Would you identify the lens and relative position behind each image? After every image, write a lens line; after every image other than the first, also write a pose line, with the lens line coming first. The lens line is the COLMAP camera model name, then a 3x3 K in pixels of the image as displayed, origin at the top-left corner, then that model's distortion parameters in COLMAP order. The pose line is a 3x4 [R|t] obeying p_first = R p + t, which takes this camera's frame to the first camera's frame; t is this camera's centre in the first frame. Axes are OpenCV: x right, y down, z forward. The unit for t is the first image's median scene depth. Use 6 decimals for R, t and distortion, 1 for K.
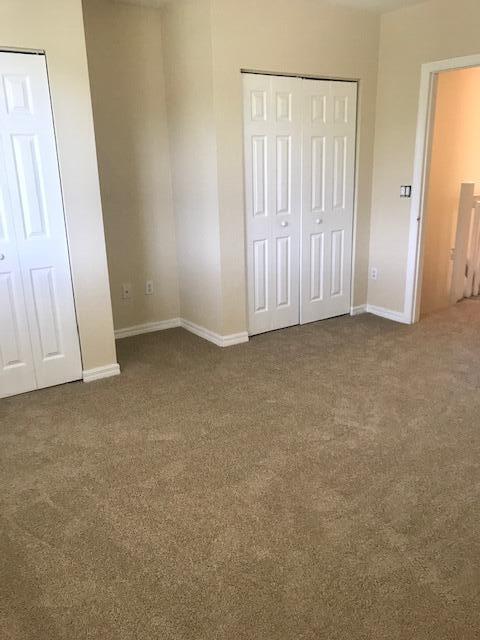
lens RADIAL K [[522.2, 0, 238.7], [0, 522.2, 318.1], [0, 0, 1]] dist [0.024858, -0.029892]
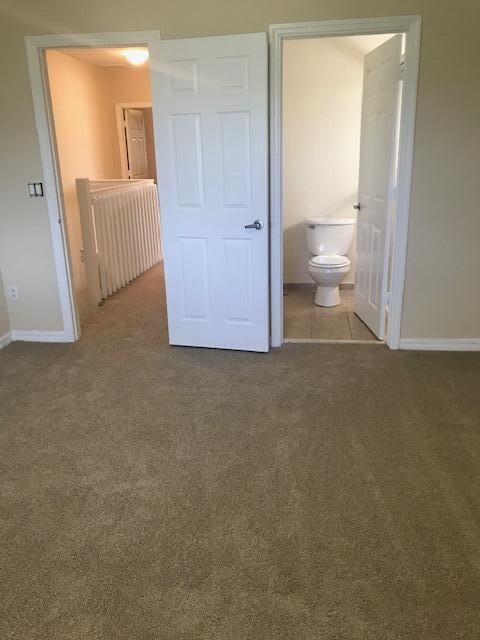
lens RADIAL K [[522.2, 0, 240.7], [0, 522.2, 318.4], [0, 0, 1]] dist [0.024858, -0.029892]
pose [[0.656846, -0.222863, 0.720337, -0.171162], [0.221698, 0.970178, 0.098004, -0.078178], [-0.720697, 0.095324, 0.686666, 0.312380]]
